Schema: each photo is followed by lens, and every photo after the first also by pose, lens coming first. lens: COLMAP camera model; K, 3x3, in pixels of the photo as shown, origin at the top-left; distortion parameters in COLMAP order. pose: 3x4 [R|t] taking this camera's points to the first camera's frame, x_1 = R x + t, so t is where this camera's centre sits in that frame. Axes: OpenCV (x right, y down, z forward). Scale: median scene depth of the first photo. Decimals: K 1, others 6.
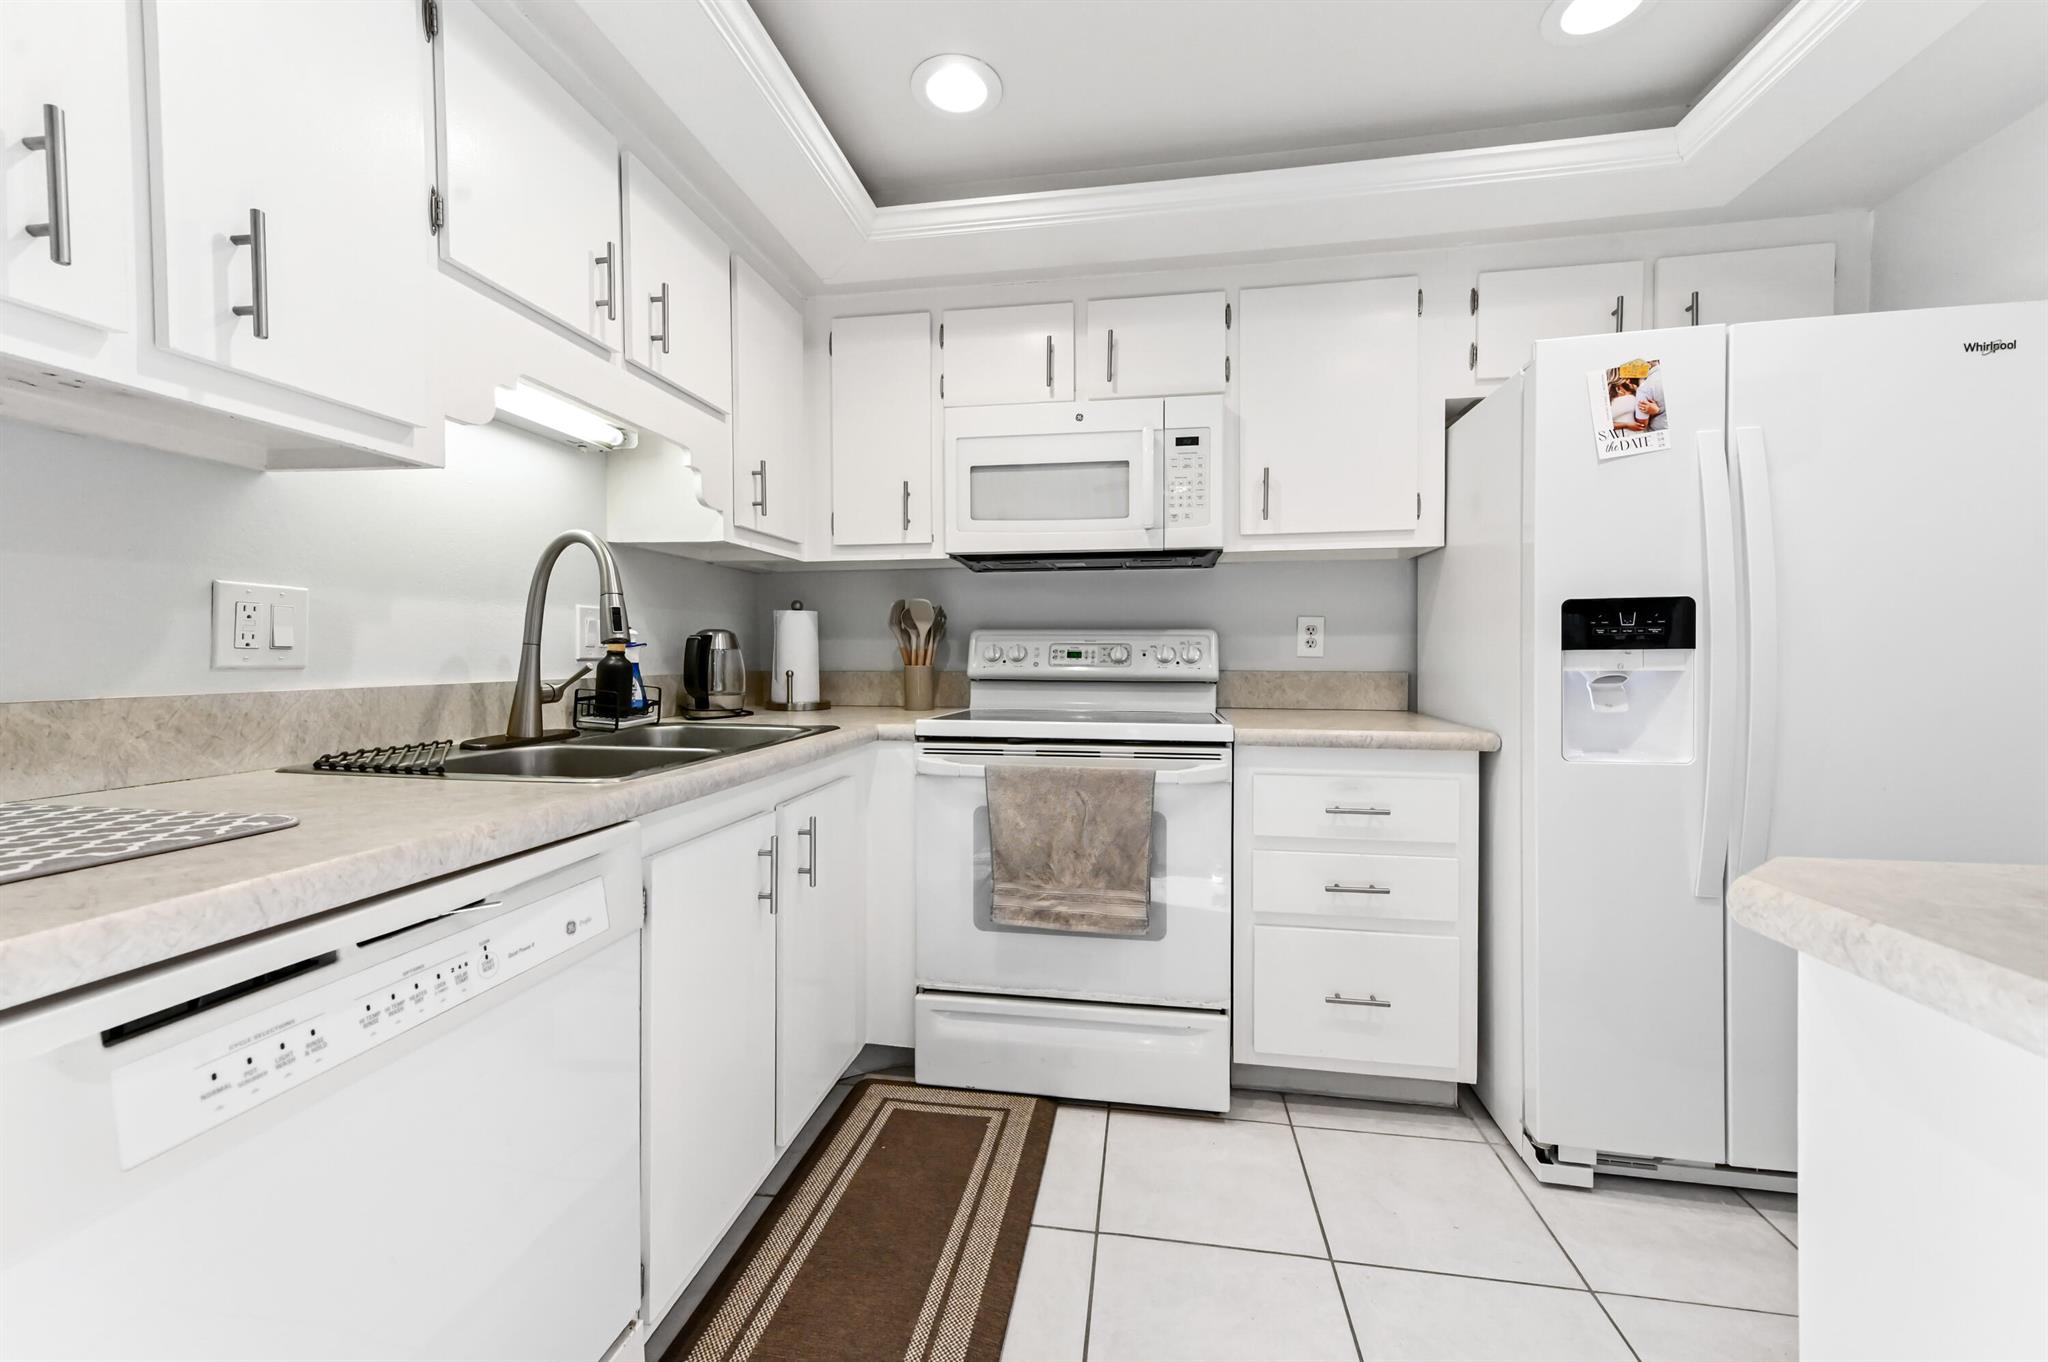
lens RADIAL K [[814.6, 0, 1029.1], [0, 814.6, 666.3], [0, 0, 1]] dist [0.020514, -0.001044]
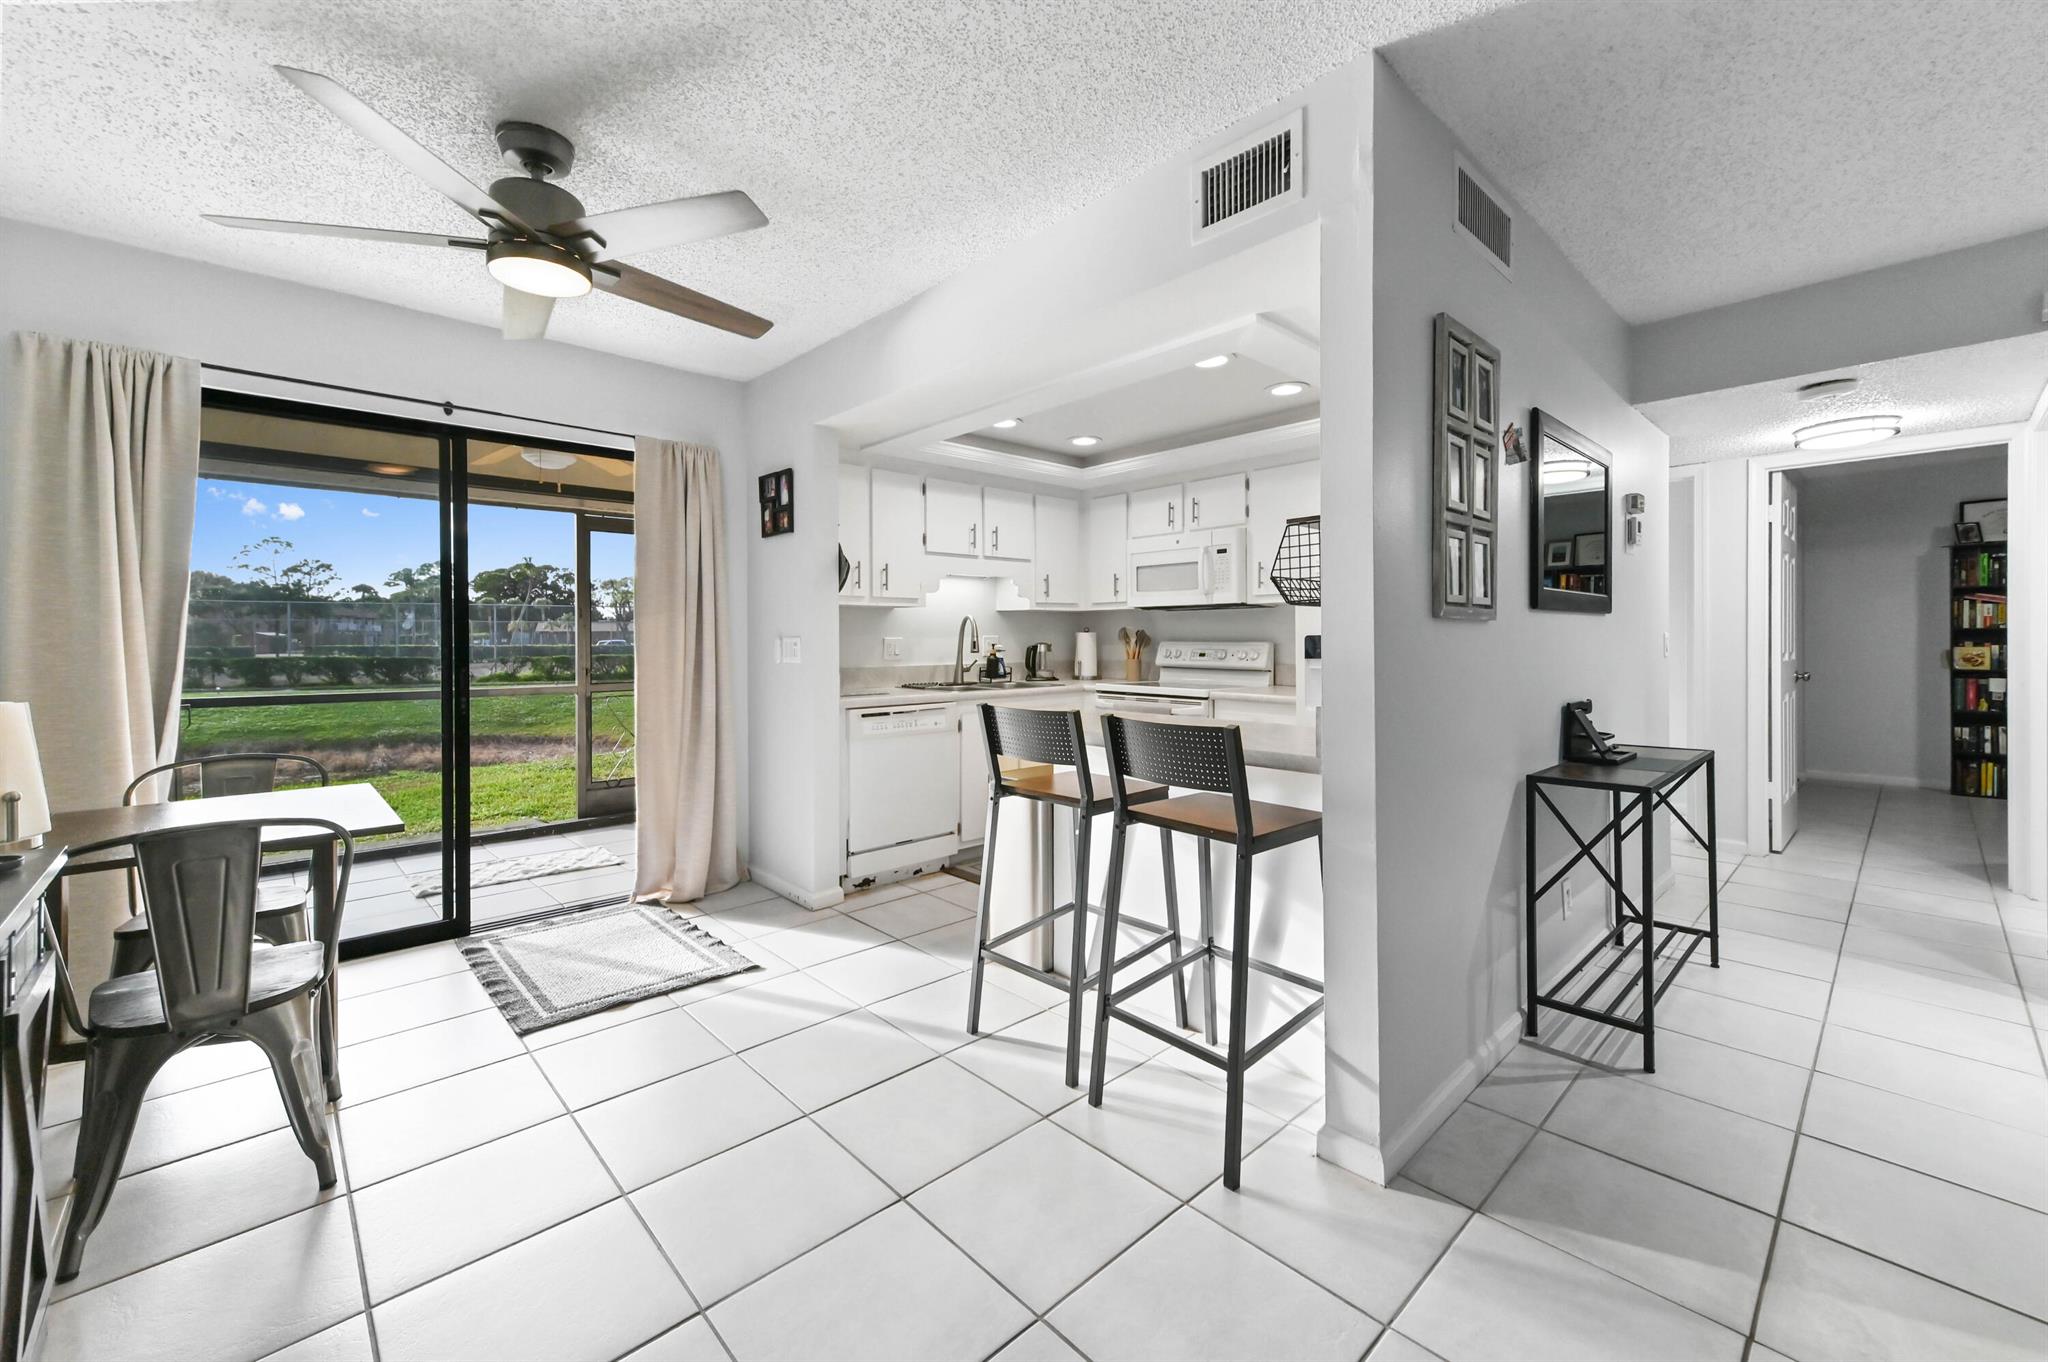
lens RADIAL K [[814.6, 0, 1030.7], [0, 814.6, 632.3], [0, 0, 1]] dist [0.020514, -0.001044]
pose [[0.791791, -0.006772, -0.610755, 1.223837], [-0.005820, 0.999809, -0.018632, -0.038335], [0.610765, 0.018307, 0.791600, -1.037399]]
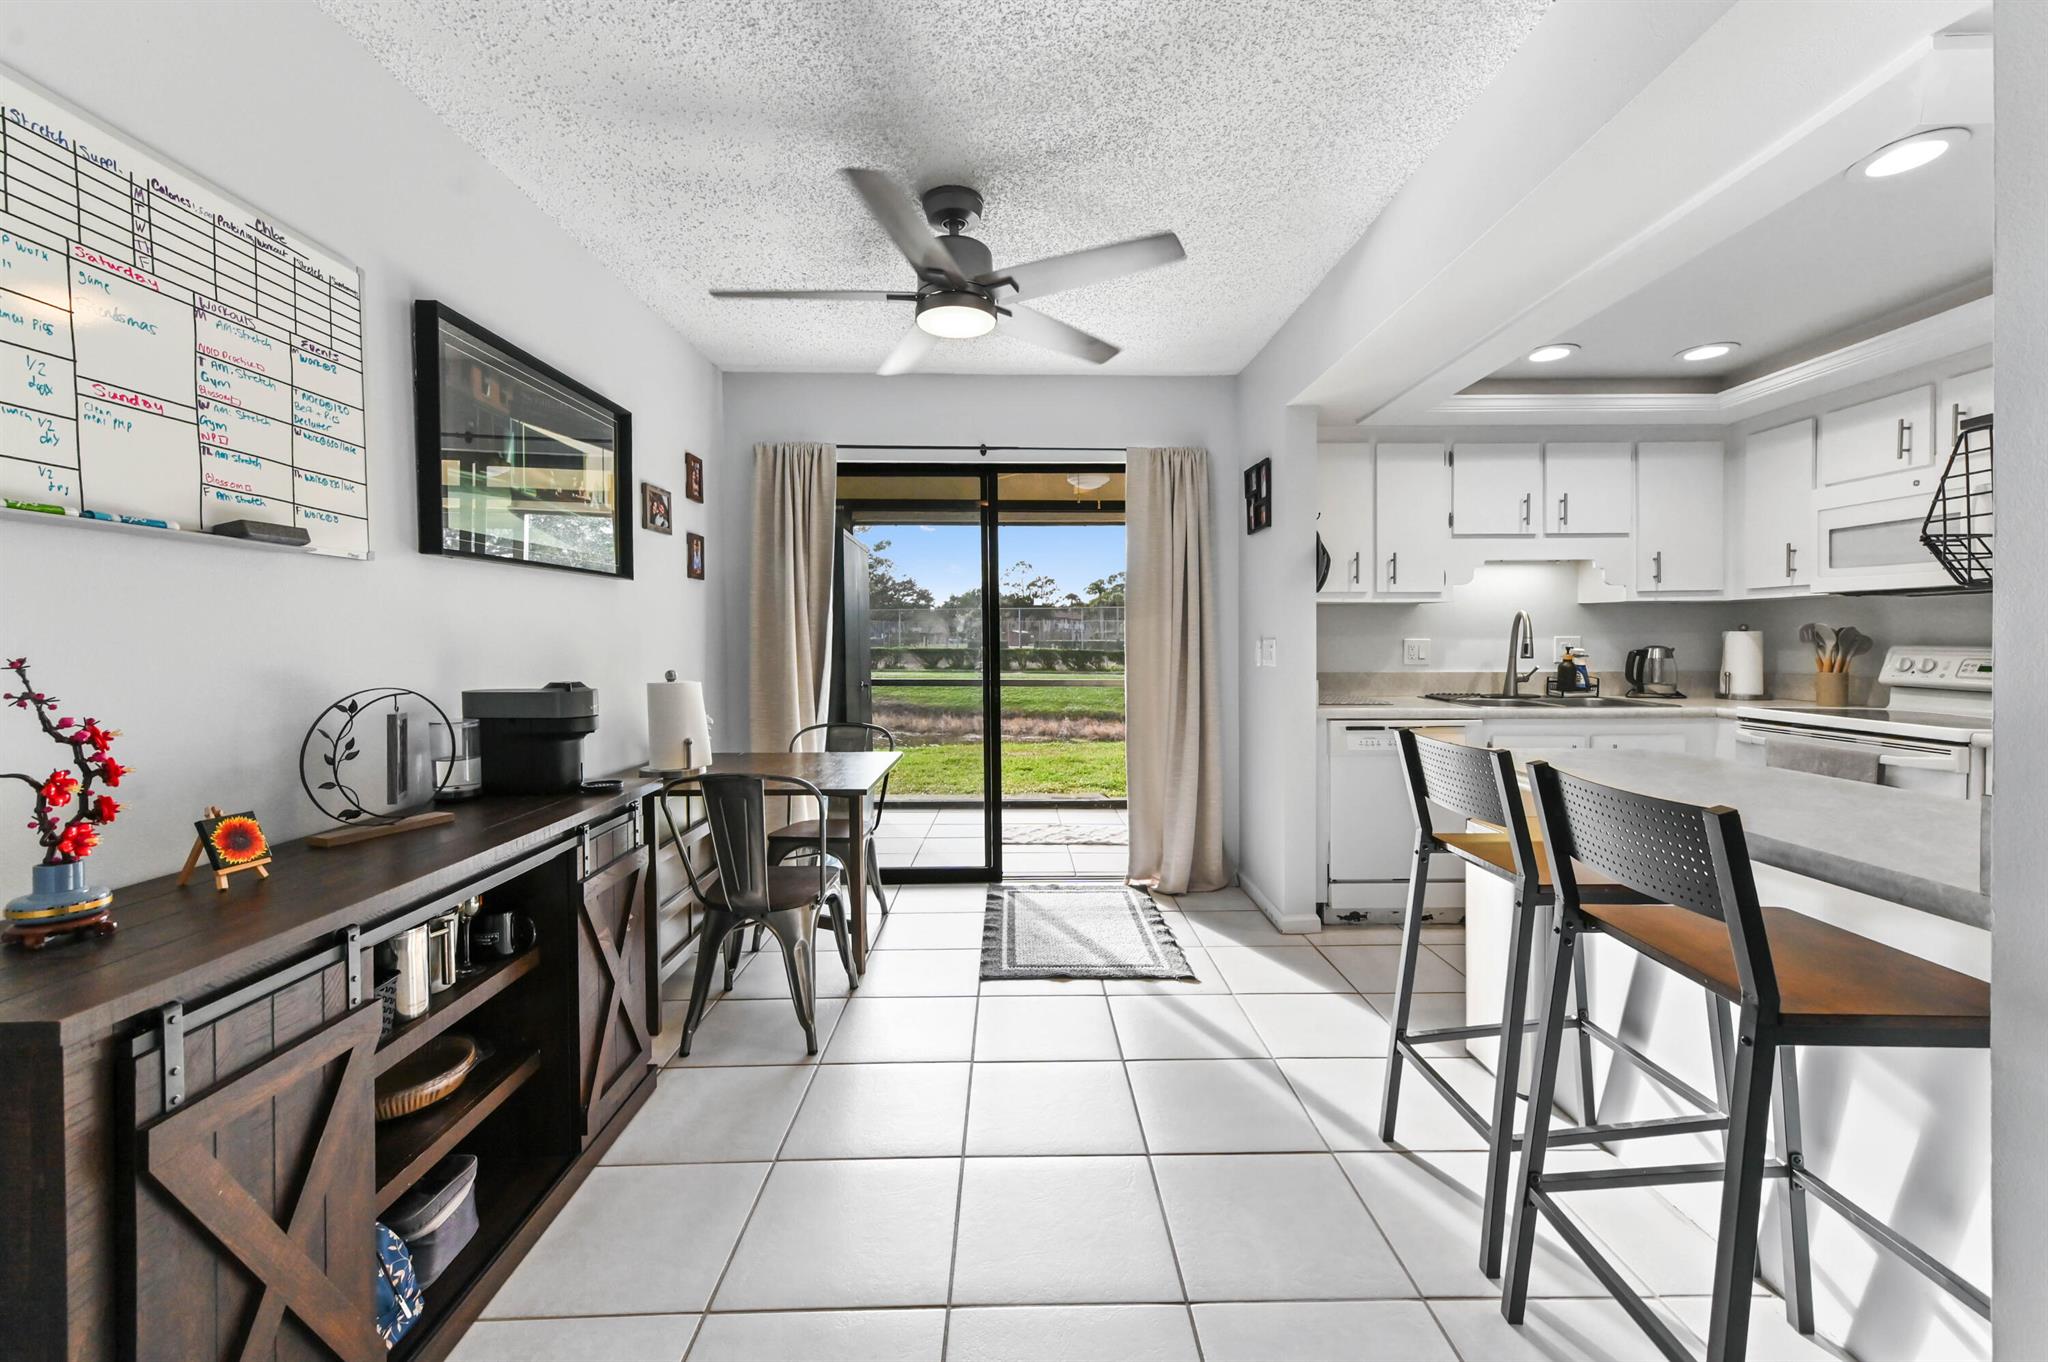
lens RADIAL K [[814.6, 0, 1051.4], [0, 814.6, 651.6], [0, 0, 1]] dist [0.020514, -0.001044]
pose [[0.181418, 0.019330, -0.983216, 1.288516], [-0.013236, 0.999764, 0.017213, -0.055677], [0.983317, 0.009891, 0.181631, -0.650077]]
